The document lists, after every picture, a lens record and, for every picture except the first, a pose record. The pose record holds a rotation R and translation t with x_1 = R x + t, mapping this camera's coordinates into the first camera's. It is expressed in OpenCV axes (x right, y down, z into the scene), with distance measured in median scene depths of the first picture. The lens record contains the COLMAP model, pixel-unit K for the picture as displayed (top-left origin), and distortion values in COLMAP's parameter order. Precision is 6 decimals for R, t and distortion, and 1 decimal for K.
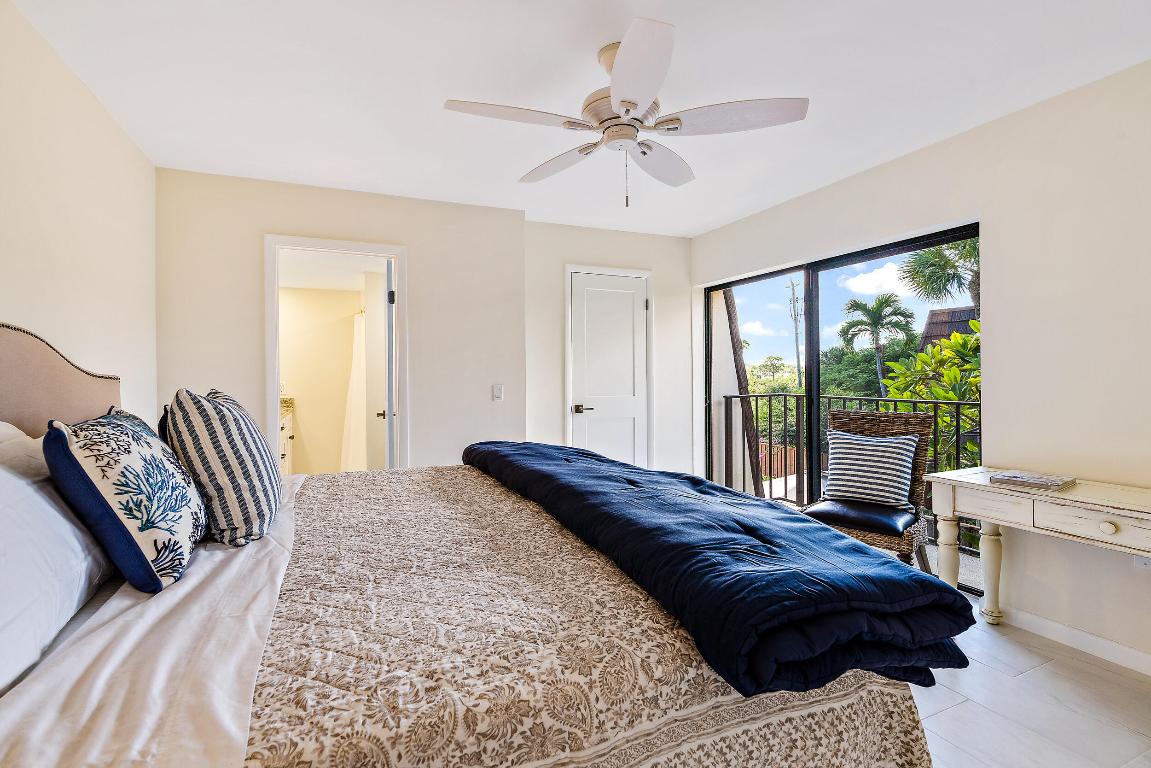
lens RADIAL K [[527.6, 0, 577.0], [0, 527.6, 377.3], [0, 0, 1]] dist [-0.004179, 0.000222]
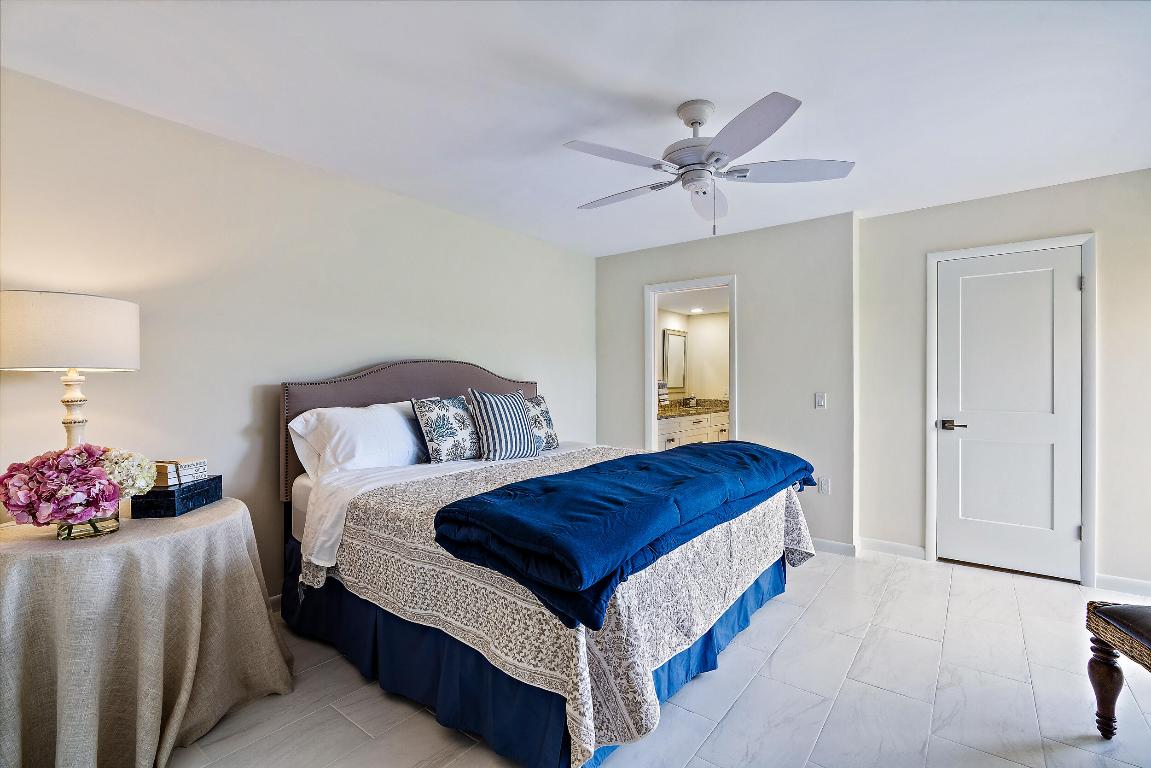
lens RADIAL K [[527.6, 0, 580.6], [0, 527.6, 382.1], [0, 0, 1]] dist [-0.004179, 0.000222]
pose [[0.486827, 0.010680, -0.873433, 1.765135], [-0.009415, 0.999931, 0.006979, -0.028446], [0.873448, 0.004826, 0.486894, 0.372347]]
